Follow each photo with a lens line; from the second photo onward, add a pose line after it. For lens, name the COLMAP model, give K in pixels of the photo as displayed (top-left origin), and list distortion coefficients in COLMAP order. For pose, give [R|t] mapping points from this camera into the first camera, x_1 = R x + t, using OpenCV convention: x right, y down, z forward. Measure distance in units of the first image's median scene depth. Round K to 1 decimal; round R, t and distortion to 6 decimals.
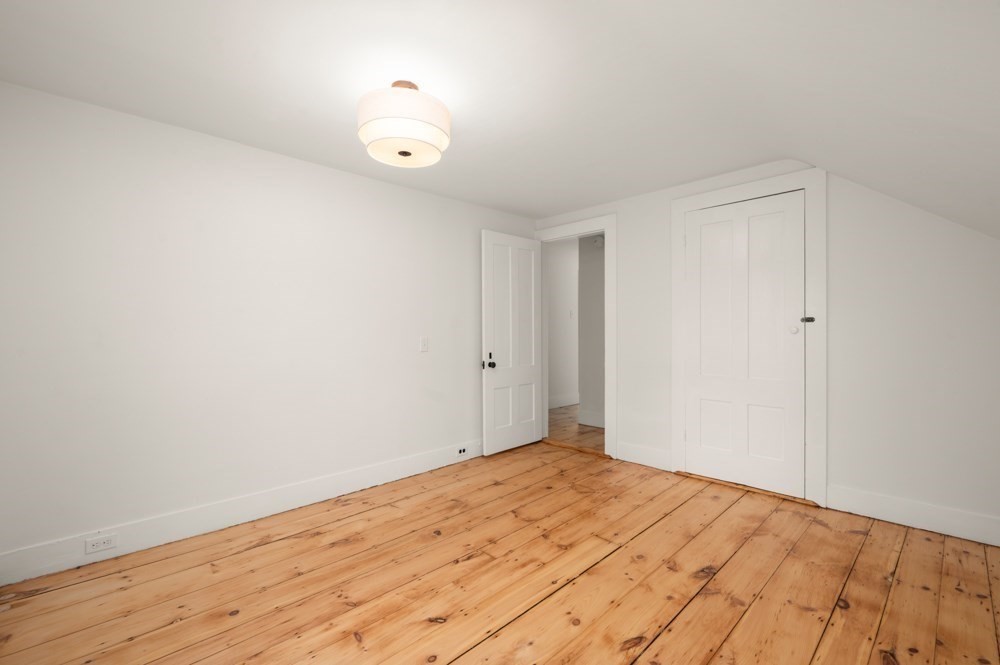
lens RADIAL K [[433.5, 0, 498.7], [0, 433.5, 331.7], [0, 0, 1]] dist [0.001172, -0.000645]
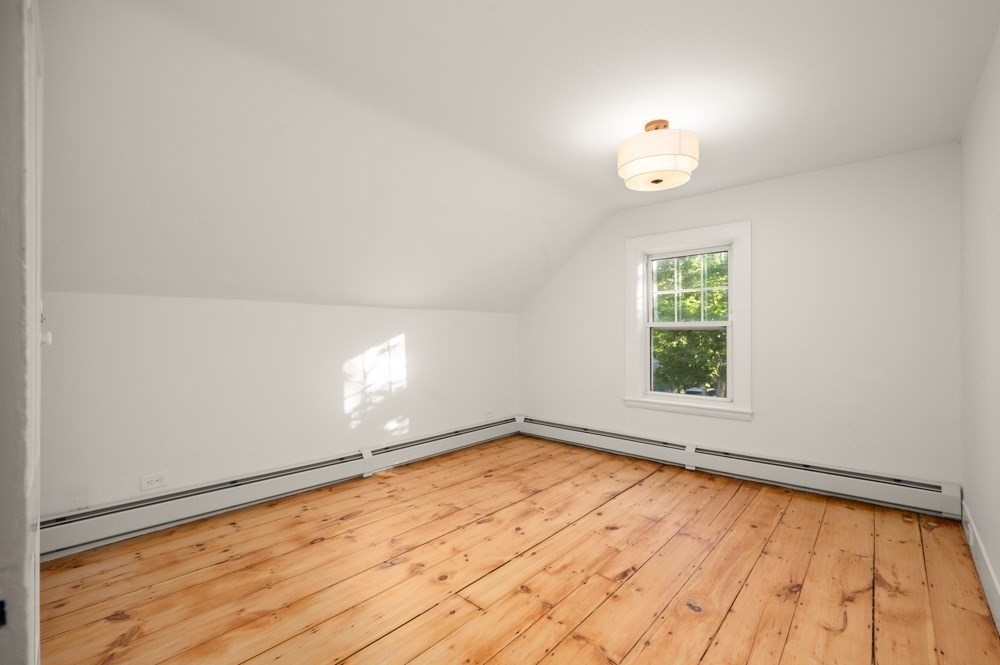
lens RADIAL K [[433.5, 0, 496.7], [0, 433.5, 331.2], [0, 0, 1]] dist [0.001172, -0.000645]
pose [[-0.997775, 0.010761, -0.065794, 0.272913], [0.010414, 0.999930, 0.005605, -0.013251], [0.065850, 0.004907, -0.997817, 1.977366]]
